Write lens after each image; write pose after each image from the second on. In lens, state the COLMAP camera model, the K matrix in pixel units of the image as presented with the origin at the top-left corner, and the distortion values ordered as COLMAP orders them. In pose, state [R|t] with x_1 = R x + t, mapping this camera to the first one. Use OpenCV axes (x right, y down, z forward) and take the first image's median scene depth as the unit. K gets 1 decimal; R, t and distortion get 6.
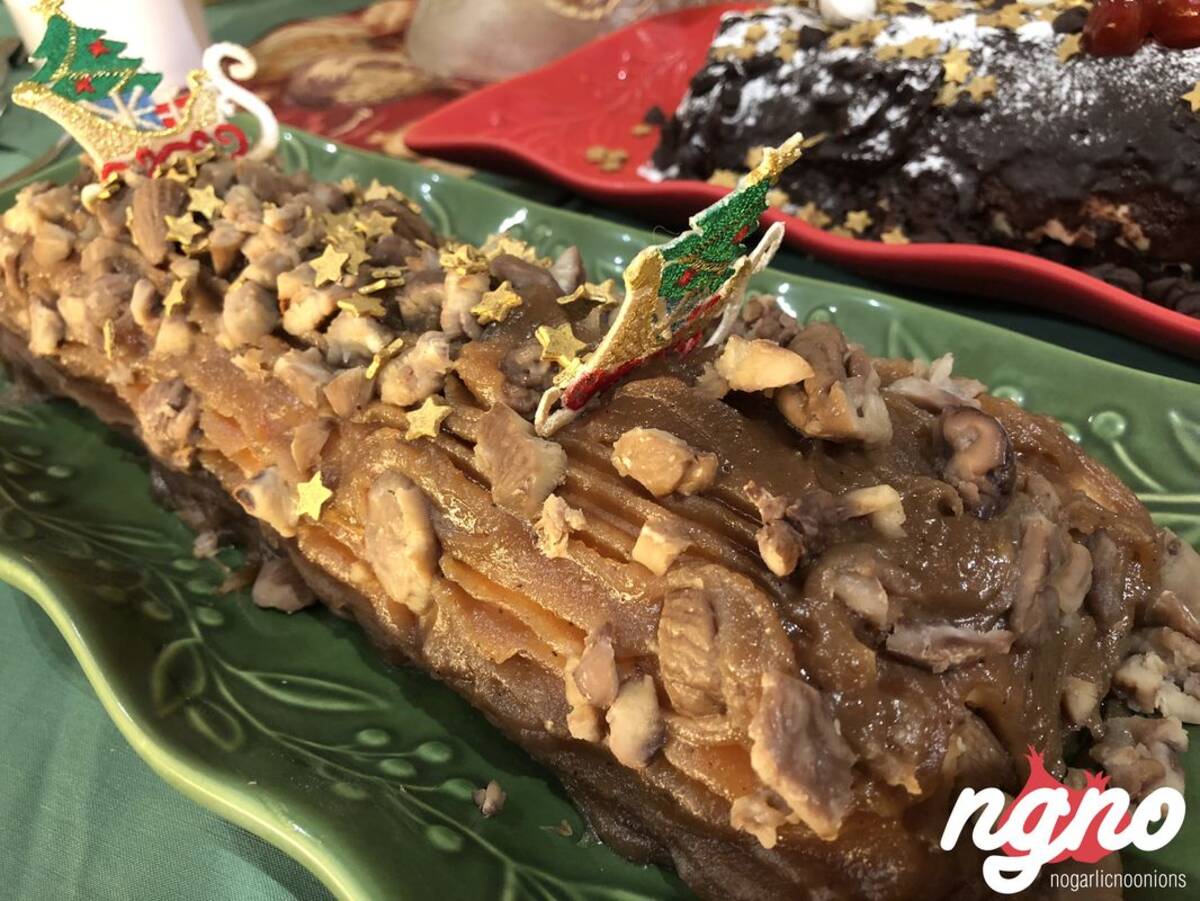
lens RADIAL K [[1008.0, 0, 602.7], [0, 1008.0, 437.2], [0, 0, 1]] dist [0.020785, -0.027946]
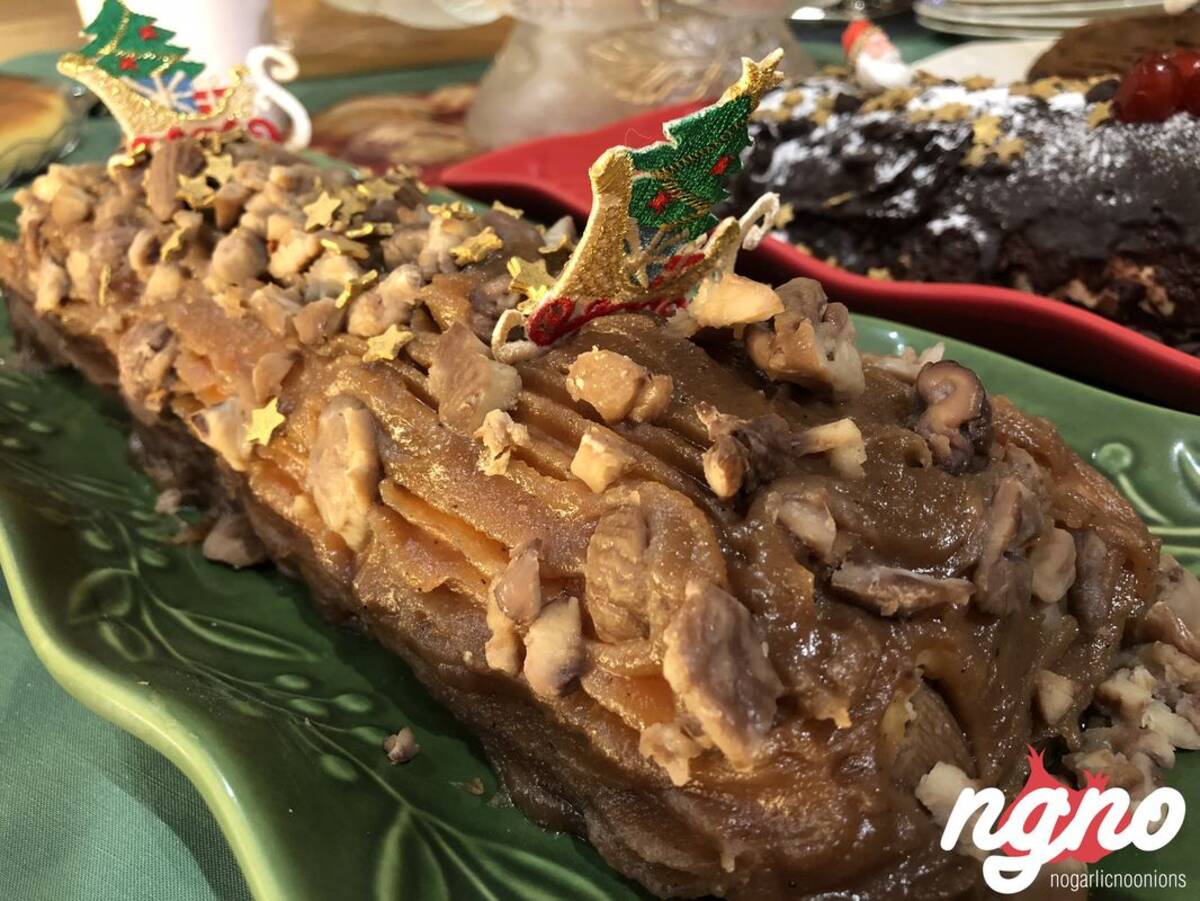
lens RADIAL K [[1008.0, 0, 604.9], [0, 1008.0, 450.9], [0, 0, 1]] dist [0.020785, -0.027946]
pose [[0.994323, 0.096009, -0.045860, 0.068063], [-0.100912, 0.987580, -0.120428, 0.139755], [0.033728, 0.124372, 0.991662, 0.046046]]
